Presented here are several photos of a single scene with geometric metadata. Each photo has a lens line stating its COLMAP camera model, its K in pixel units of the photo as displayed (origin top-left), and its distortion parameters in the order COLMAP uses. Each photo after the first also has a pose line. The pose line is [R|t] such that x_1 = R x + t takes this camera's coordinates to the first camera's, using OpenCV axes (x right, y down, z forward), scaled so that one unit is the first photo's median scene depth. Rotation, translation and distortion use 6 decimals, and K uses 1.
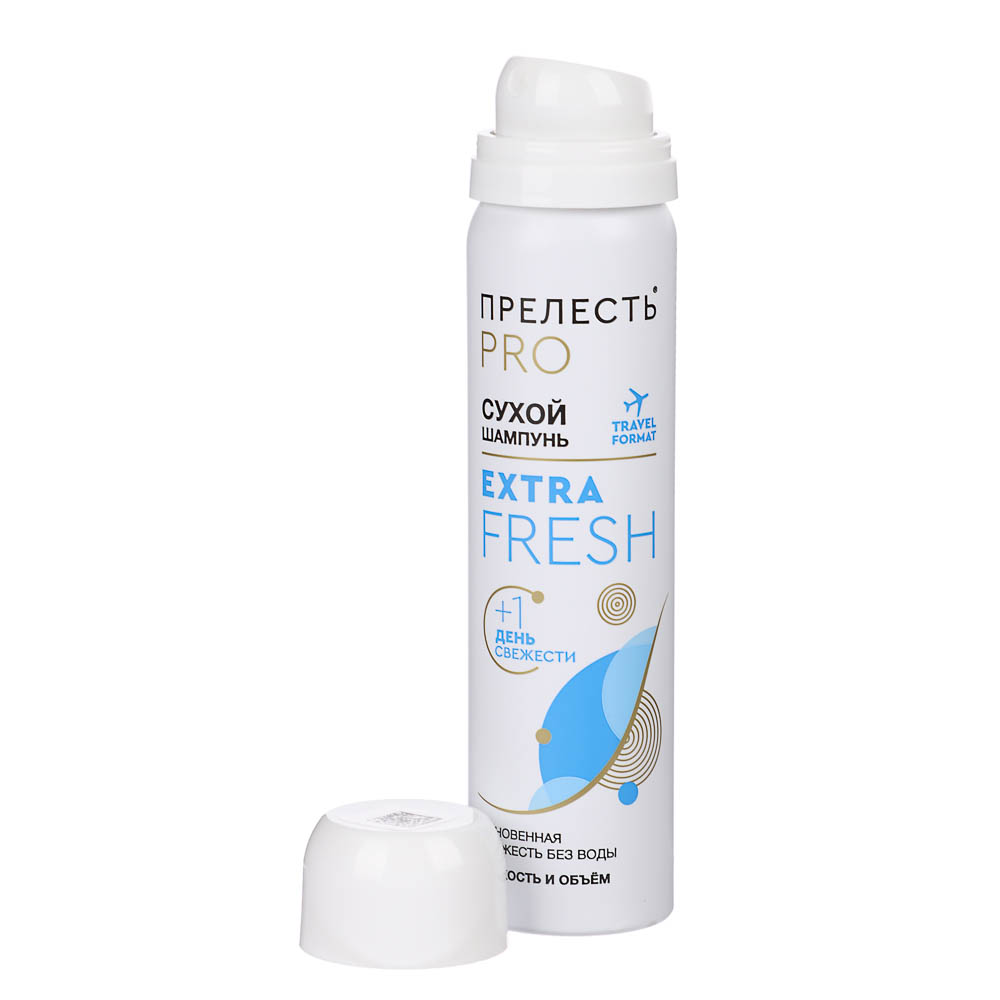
lens RADIAL K [[6522.9, 0, 500.0], [0, 6522.9, 499.9], [0, 0, 1]] dist [0.641445, 0.000000]
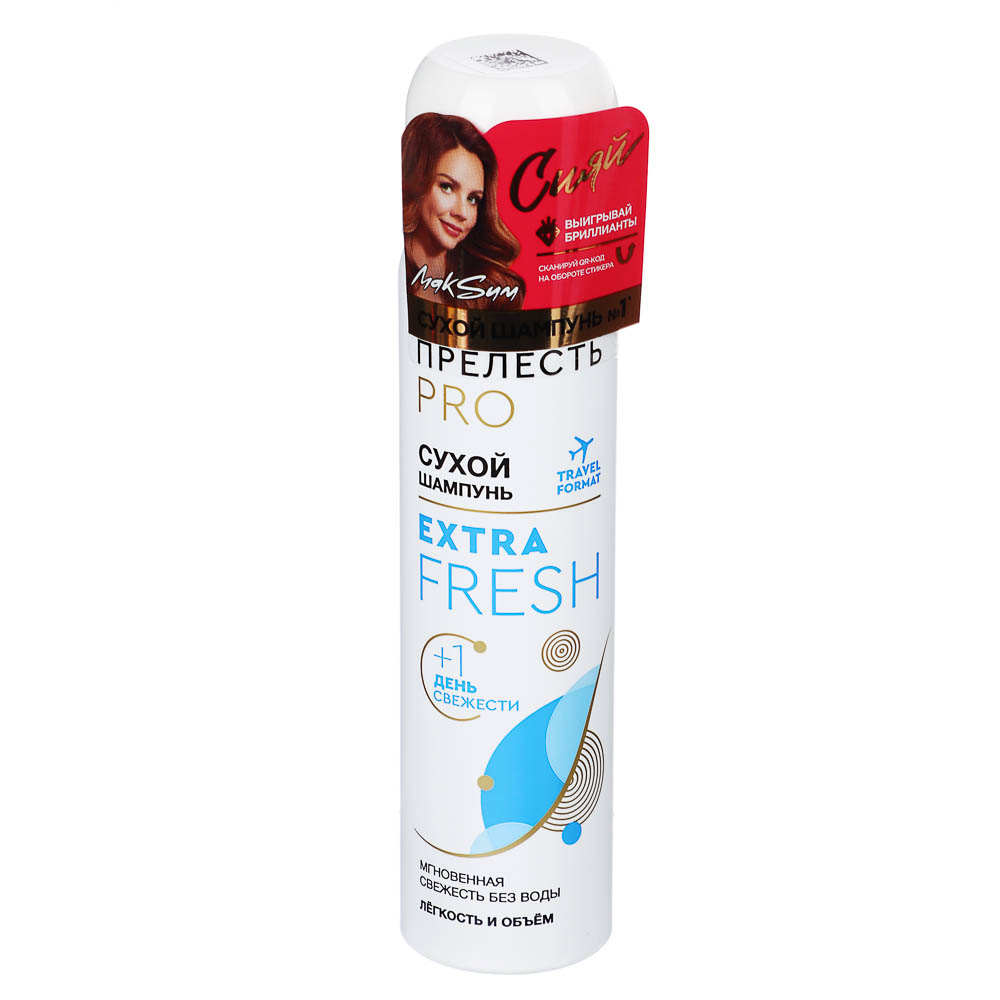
lens RADIAL K [[6522.9, 0, 497.8], [0, 6522.9, 494.8], [0, 0, 1]] dist [0.641445, 0.000000]
pose [[0.997106, -0.023567, 0.072277, -0.060697], [0.008982, 0.980597, 0.195829, -0.195867], [-0.075489, -0.194614, 0.977971, 0.061870]]
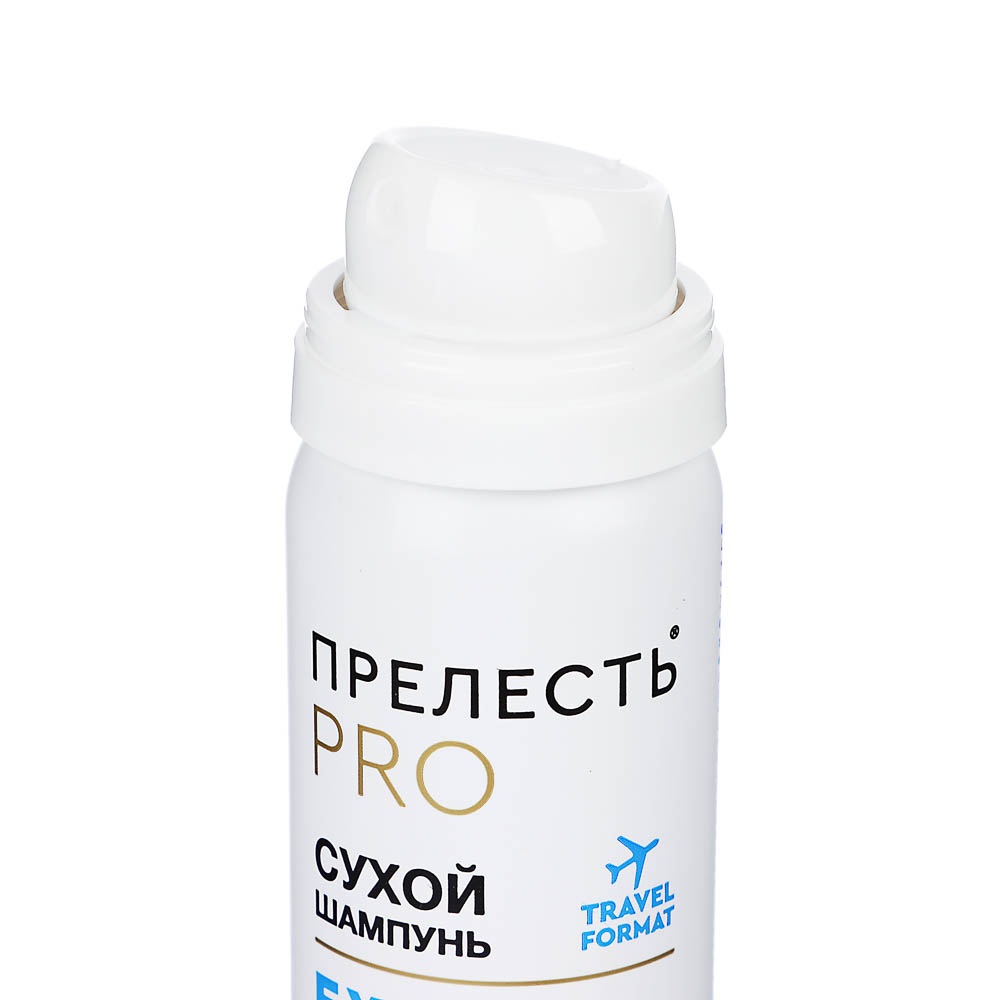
lens RADIAL K [[6522.9, 0, 500.8], [0, 6522.9, 501.0], [0, 0, 1]] dist [0.641445, 0.000000]
pose [[0.999852, 0.010433, -0.013706, 0.017458], [-0.007685, 0.982305, 0.187131, -0.131045], [0.015416, -0.186998, 0.982239, 0.529734]]
